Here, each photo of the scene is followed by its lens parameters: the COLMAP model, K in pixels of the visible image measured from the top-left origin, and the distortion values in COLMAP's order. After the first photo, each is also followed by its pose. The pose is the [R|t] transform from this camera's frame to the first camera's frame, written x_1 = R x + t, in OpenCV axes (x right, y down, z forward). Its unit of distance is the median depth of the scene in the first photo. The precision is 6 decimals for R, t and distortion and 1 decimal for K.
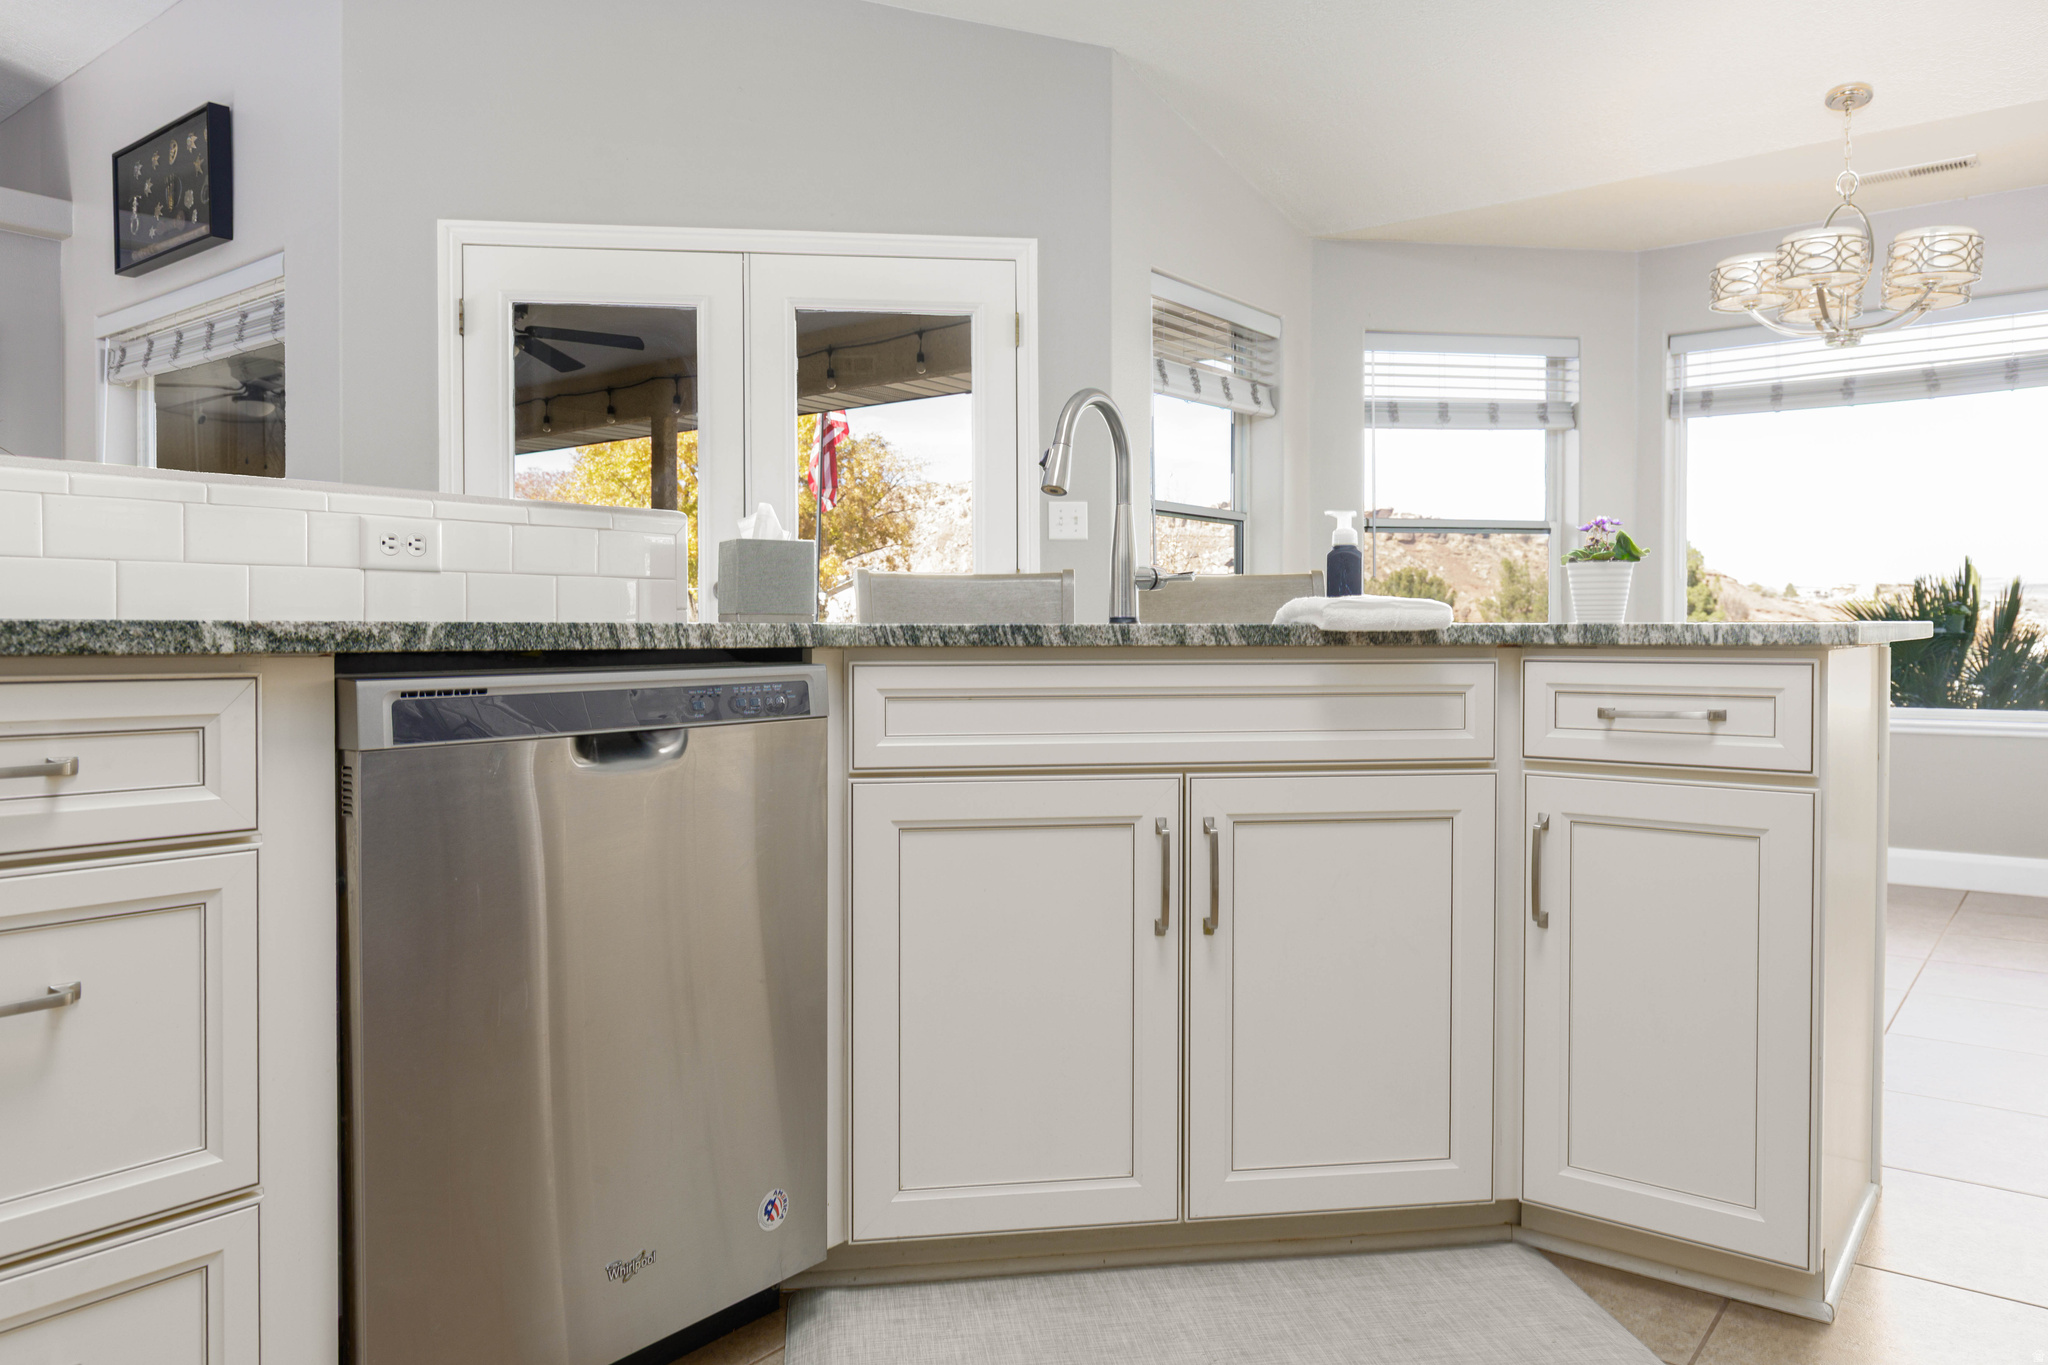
lens RADIAL K [[1407.7, 0, 1027.5], [0, 1407.7, 671.8], [0, 0, 1]] dist [-0.002967, -0.000061]
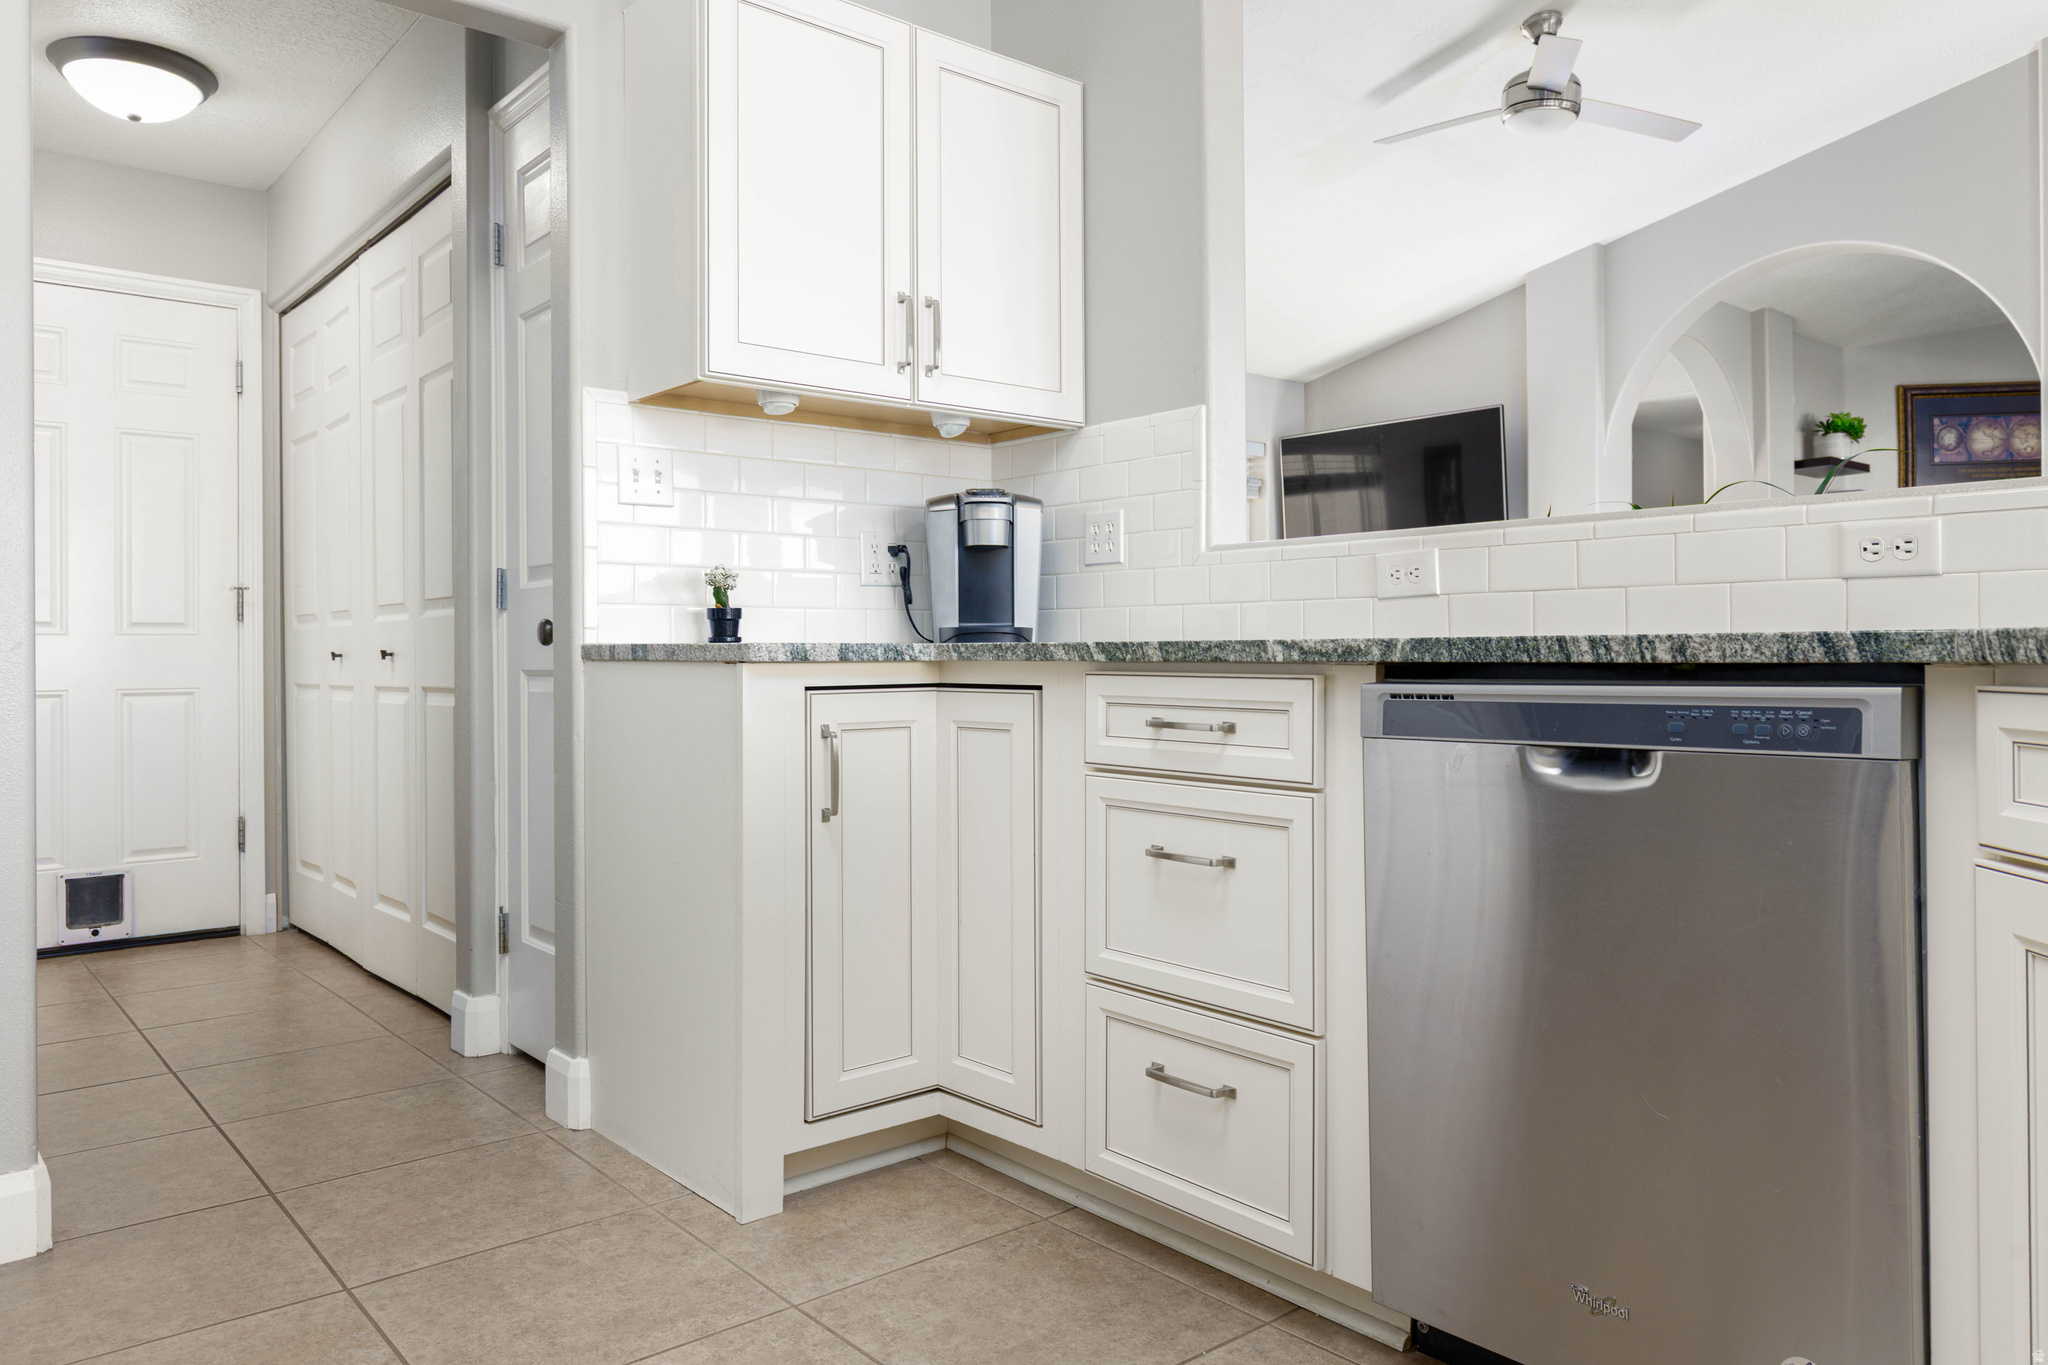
lens RADIAL K [[1407.7, 0, 1026.6], [0, 1407.7, 672.8], [0, 0, 1]] dist [-0.002967, -0.000061]
pose [[-0.215892, 0.016313, -0.976281, 0.783161], [-0.020576, 0.999562, 0.021252, -0.022588], [0.976200, 0.024676, -0.215462, 0.868484]]
